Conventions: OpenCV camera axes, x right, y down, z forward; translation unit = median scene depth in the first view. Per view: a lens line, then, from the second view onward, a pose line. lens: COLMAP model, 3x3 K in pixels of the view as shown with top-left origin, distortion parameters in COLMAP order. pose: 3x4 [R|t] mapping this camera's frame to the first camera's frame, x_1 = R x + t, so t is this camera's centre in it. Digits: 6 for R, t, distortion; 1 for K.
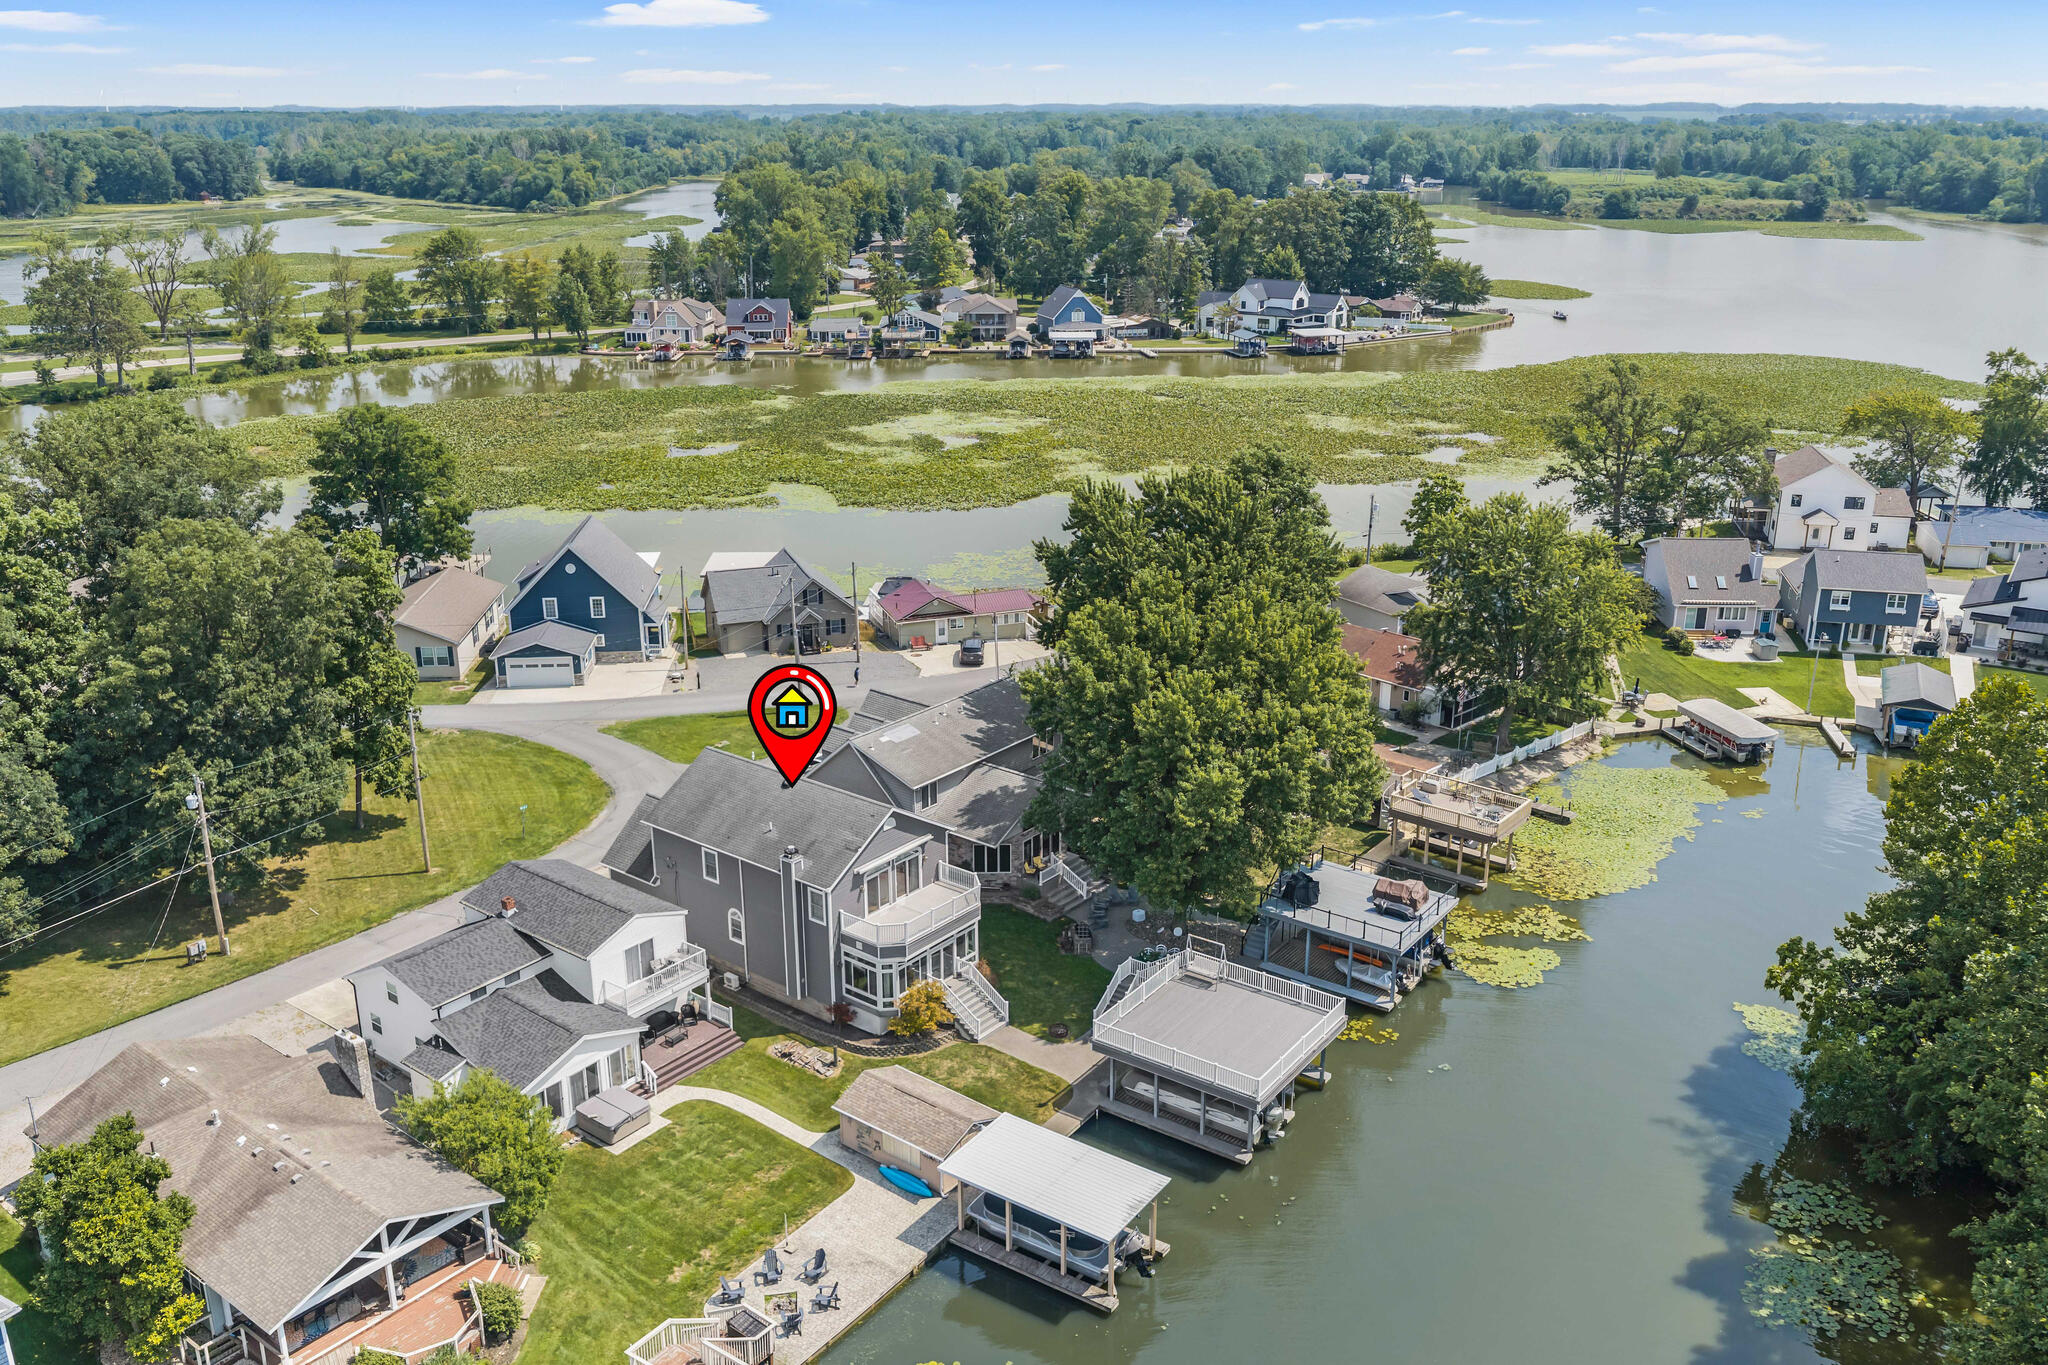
lens RADIAL K [[1692.9, 0, 1034.5], [0, 1692.9, 671.9], [0, 0, 1]] dist [0.010047, -0.010350]
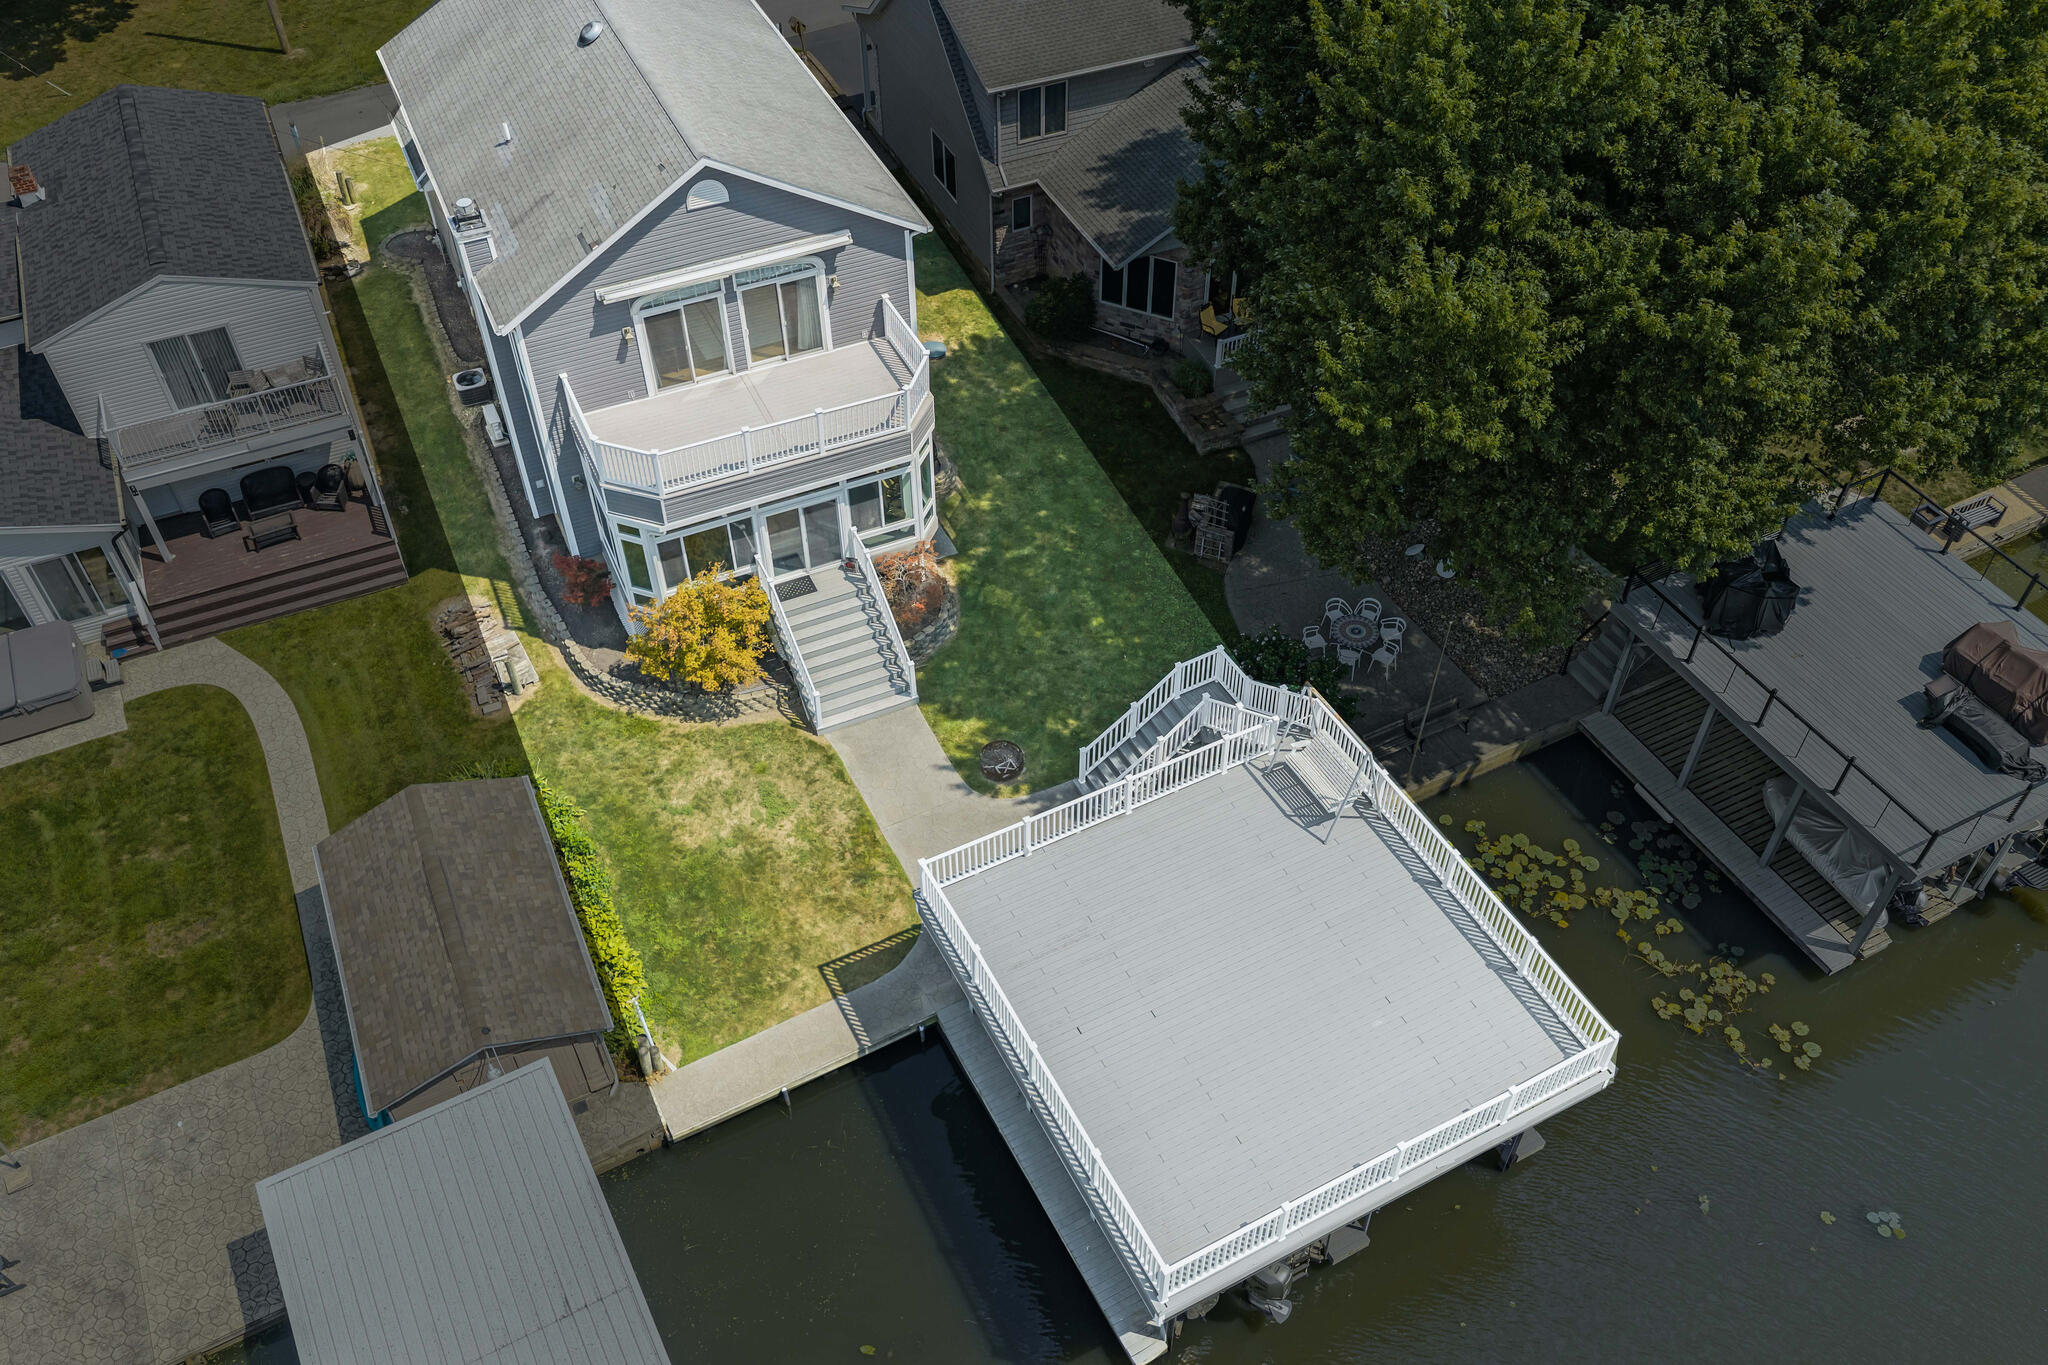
lens RADIAL K [[1692.9, 0, 1034.5], [0, 1692.9, 671.9], [0, 0, 1]] dist [0.010047, -0.010350]
pose [[0.889480, 0.326511, -0.319713, 0.046797], [-0.143662, 0.863956, 0.482640, -0.006151], [0.433805, -0.383368, 0.815378, 0.198991]]
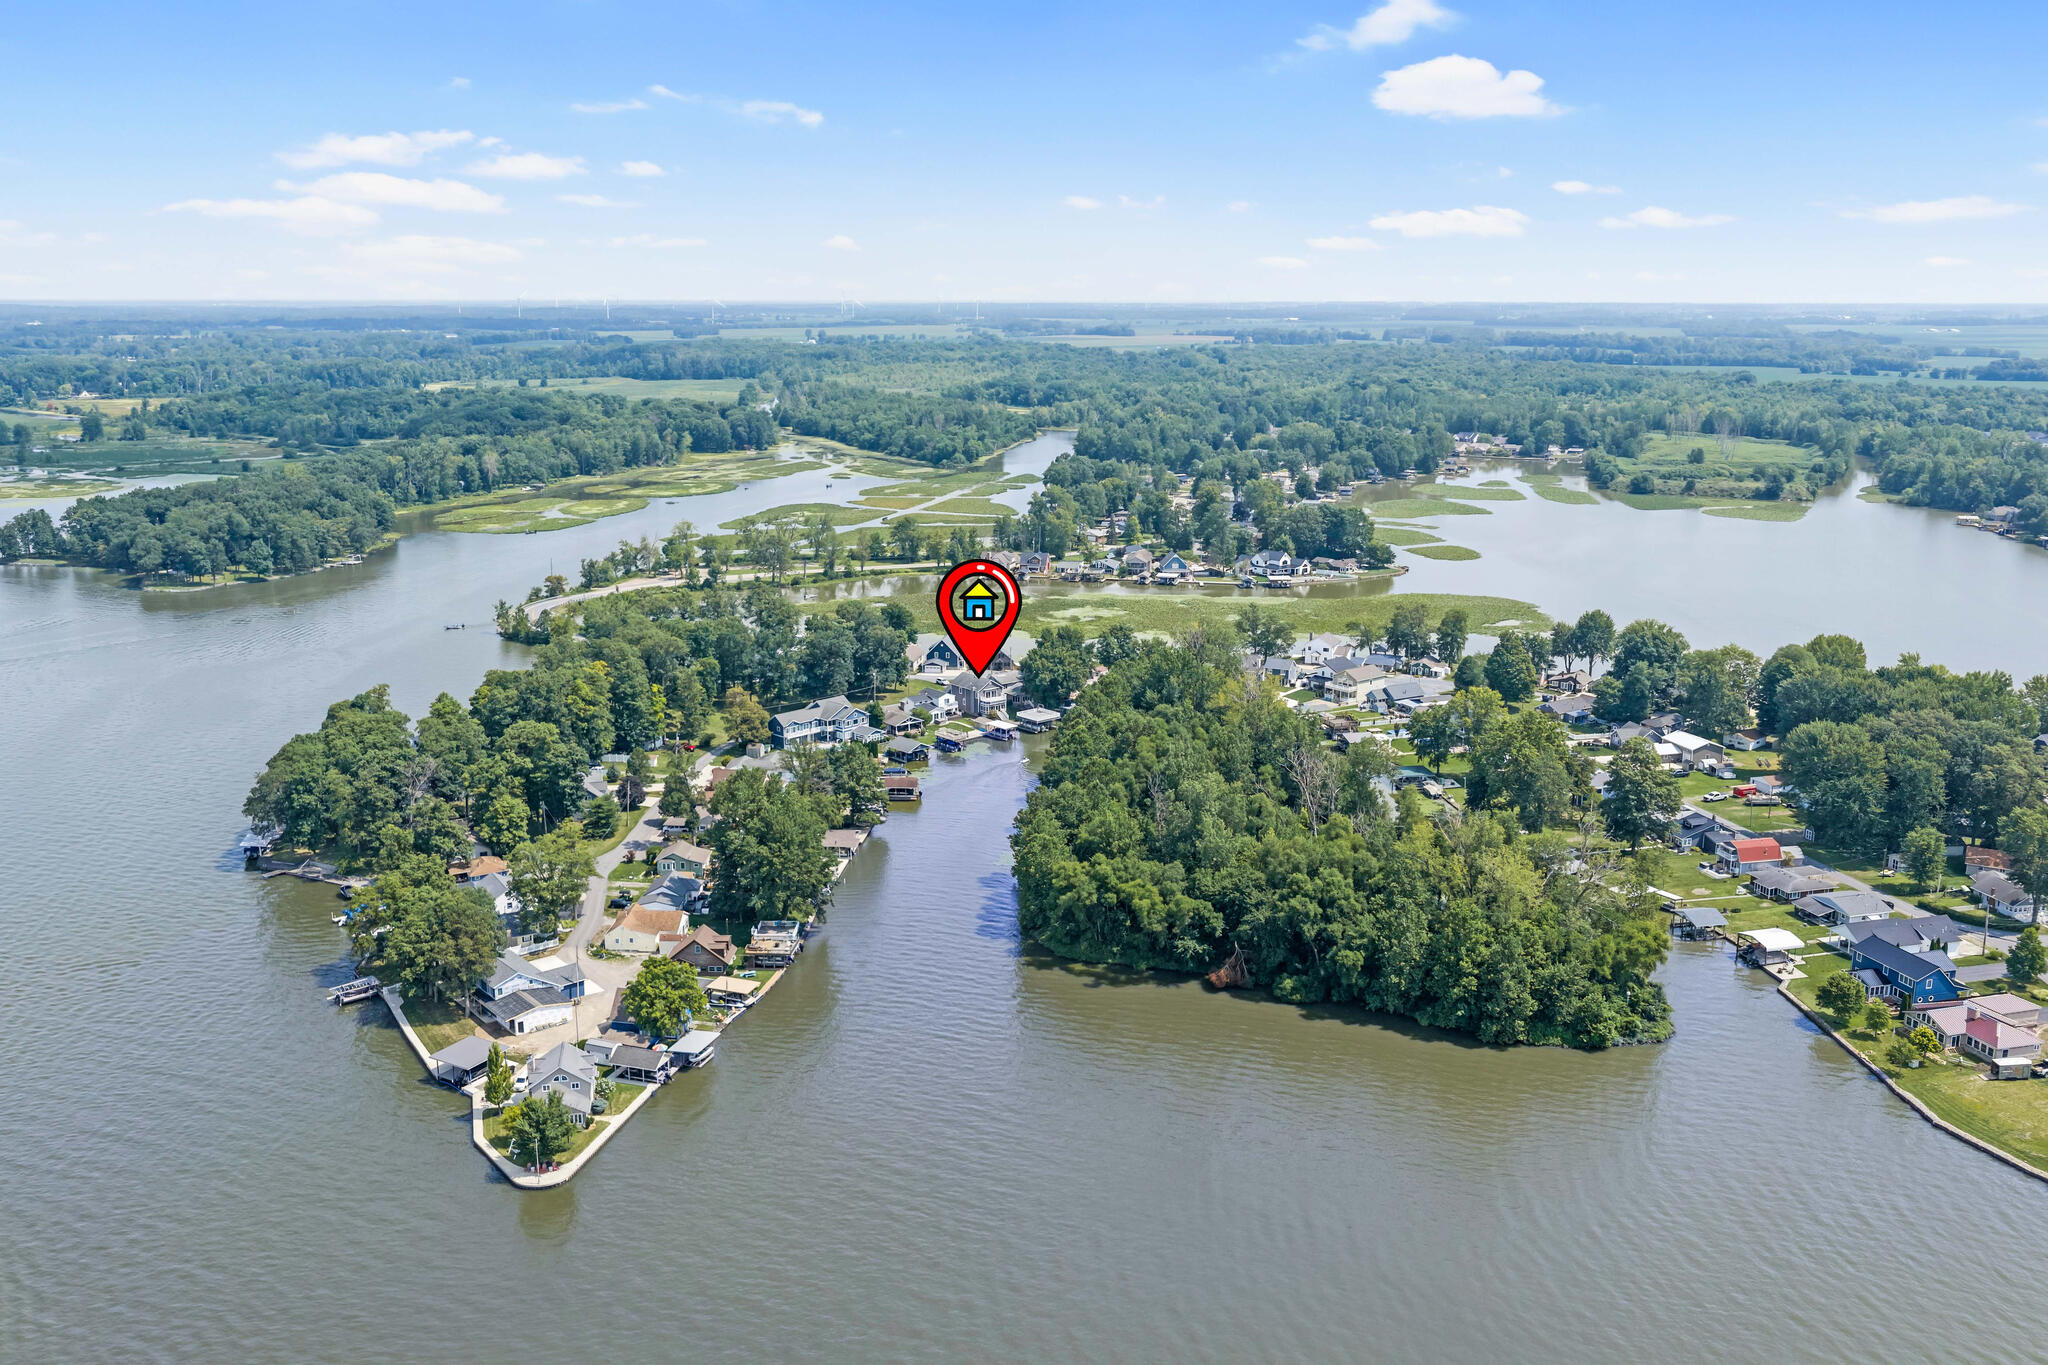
lens RADIAL K [[1692.9, 0, 1034.5], [0, 1692.9, 671.9], [0, 0, 1]] dist [0.010047, -0.010350]
pose [[0.974338, 0.051577, -0.219103, 0.398182], [-0.073916, 0.992728, -0.095011, 0.177377], [0.212610, 0.108768, 0.971065, -1.376817]]
